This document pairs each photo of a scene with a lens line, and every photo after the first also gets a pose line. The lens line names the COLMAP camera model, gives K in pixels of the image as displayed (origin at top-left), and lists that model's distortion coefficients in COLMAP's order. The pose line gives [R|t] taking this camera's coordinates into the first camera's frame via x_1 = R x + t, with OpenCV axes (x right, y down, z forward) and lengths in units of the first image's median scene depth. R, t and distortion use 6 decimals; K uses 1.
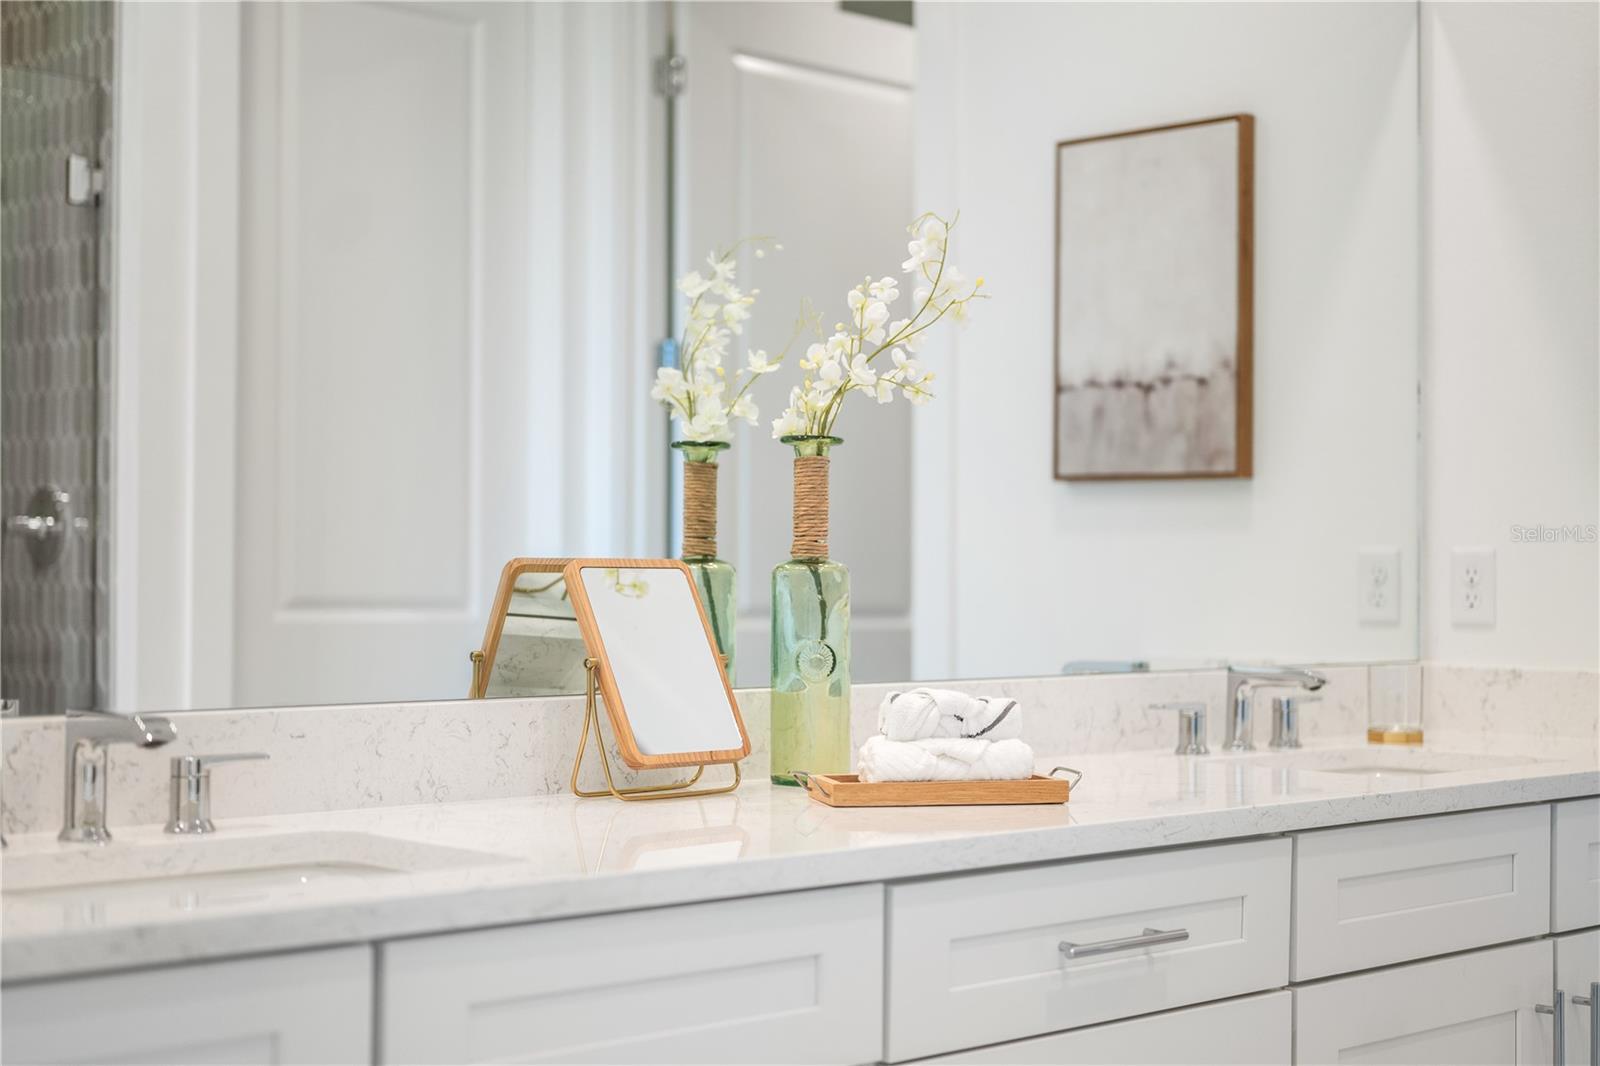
lens RADIAL K [[2456.6, 0, 800.6], [0, 2456.6, 535.5], [0, 0, 1]] dist [-0.003516, 0.000000]
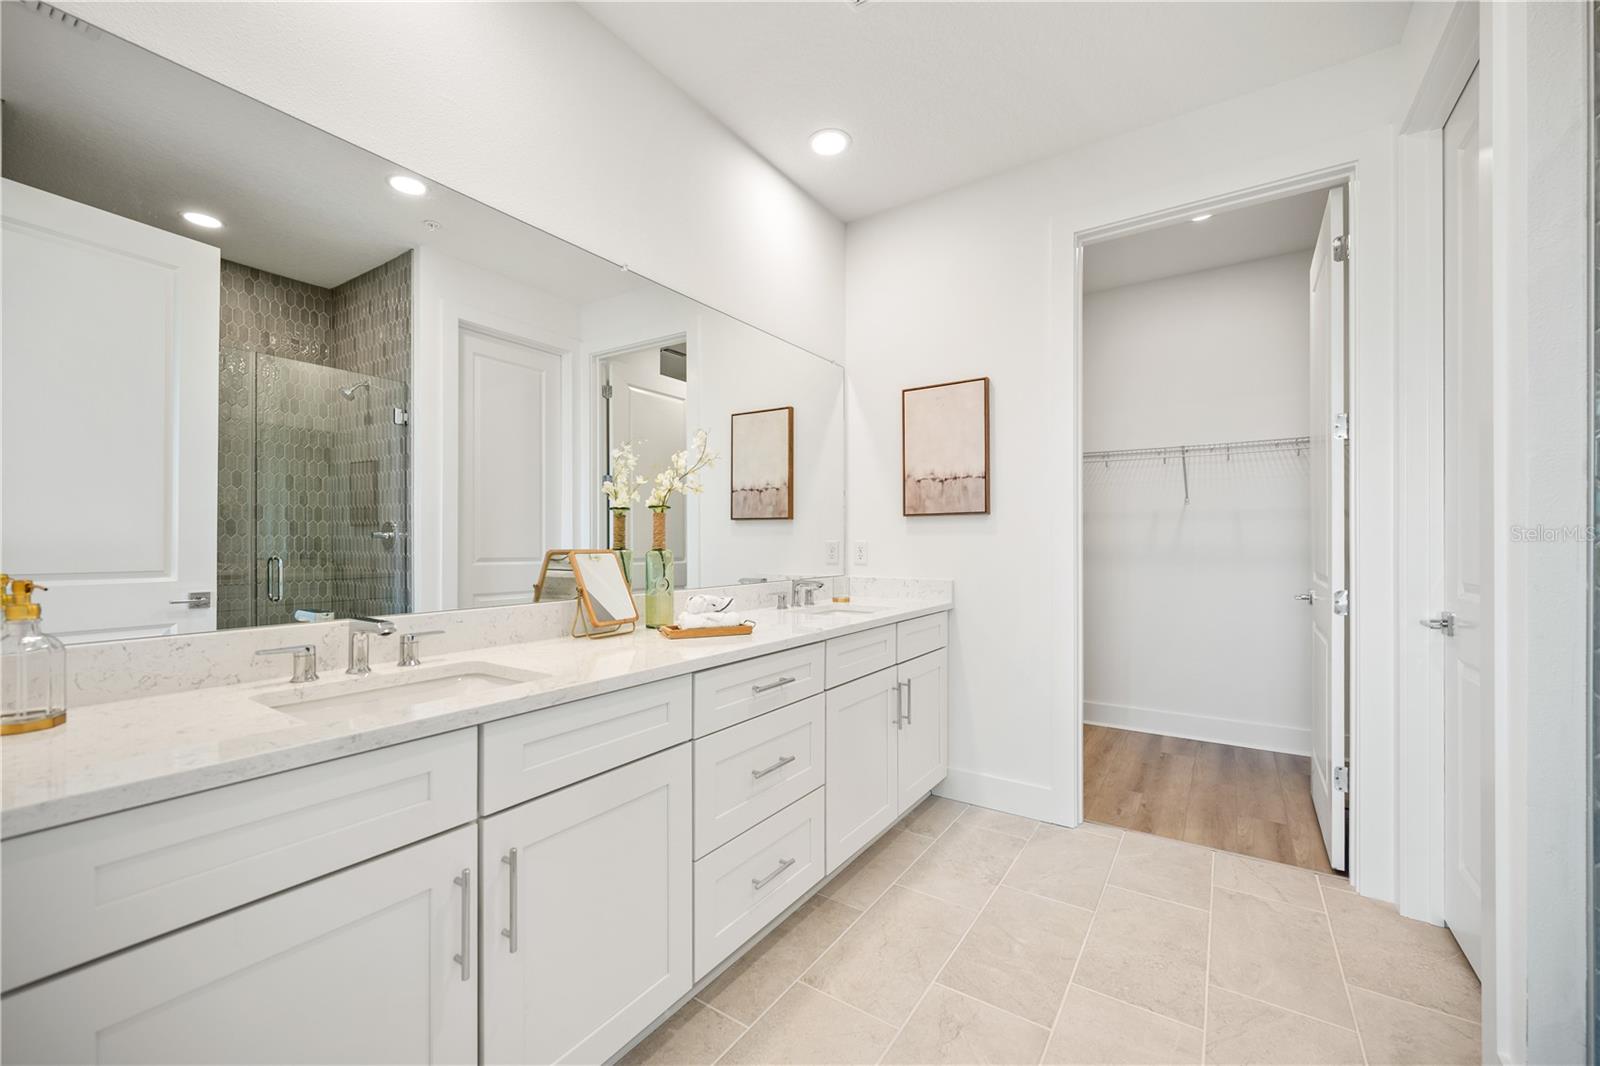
lens RADIAL K [[638.0, 0, 775.0], [0, 638.0, 541.0], [0, 0, 1]] dist [-0.001513, -0.000202]
pose [[0.979636, -0.005719, 0.200701, -0.012305], [0.002649, 0.999875, 0.015562, -0.010029], [-0.200765, -0.014713, 0.979529, 0.229884]]
